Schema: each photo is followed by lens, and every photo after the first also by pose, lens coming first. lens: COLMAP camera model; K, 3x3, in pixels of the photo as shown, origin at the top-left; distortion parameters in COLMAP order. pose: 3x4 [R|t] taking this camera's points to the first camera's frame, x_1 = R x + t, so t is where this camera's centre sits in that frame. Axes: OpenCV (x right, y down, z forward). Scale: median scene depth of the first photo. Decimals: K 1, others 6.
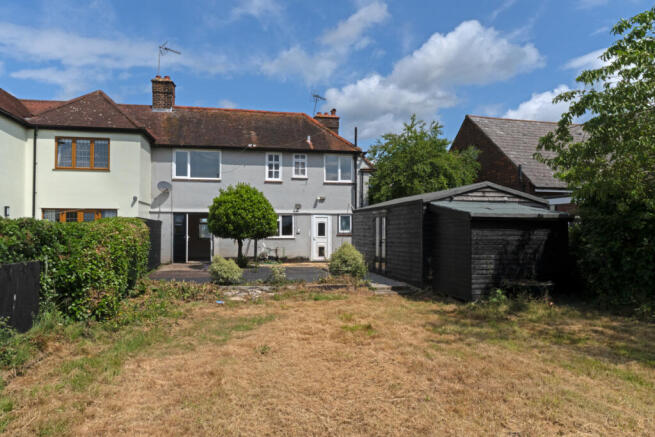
lens RADIAL K [[416.5, 0, 328.0], [0, 416.5, 221.8], [0, 0, 1]] dist [-0.004447, 0.000165]
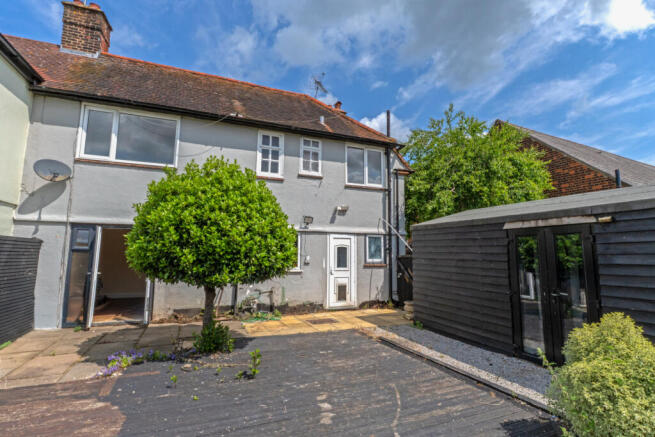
lens RADIAL K [[307.9, 0, 325.7], [0, 307.9, 214.0], [0, 0, 1]] dist [0.005022, 0.000282]
pose [[0.985018, 0.028725, 0.170040, -0.123570], [-0.011147, 0.994573, -0.103438, 0.001641], [-0.172088, 0.099993, 0.979993, 0.543941]]
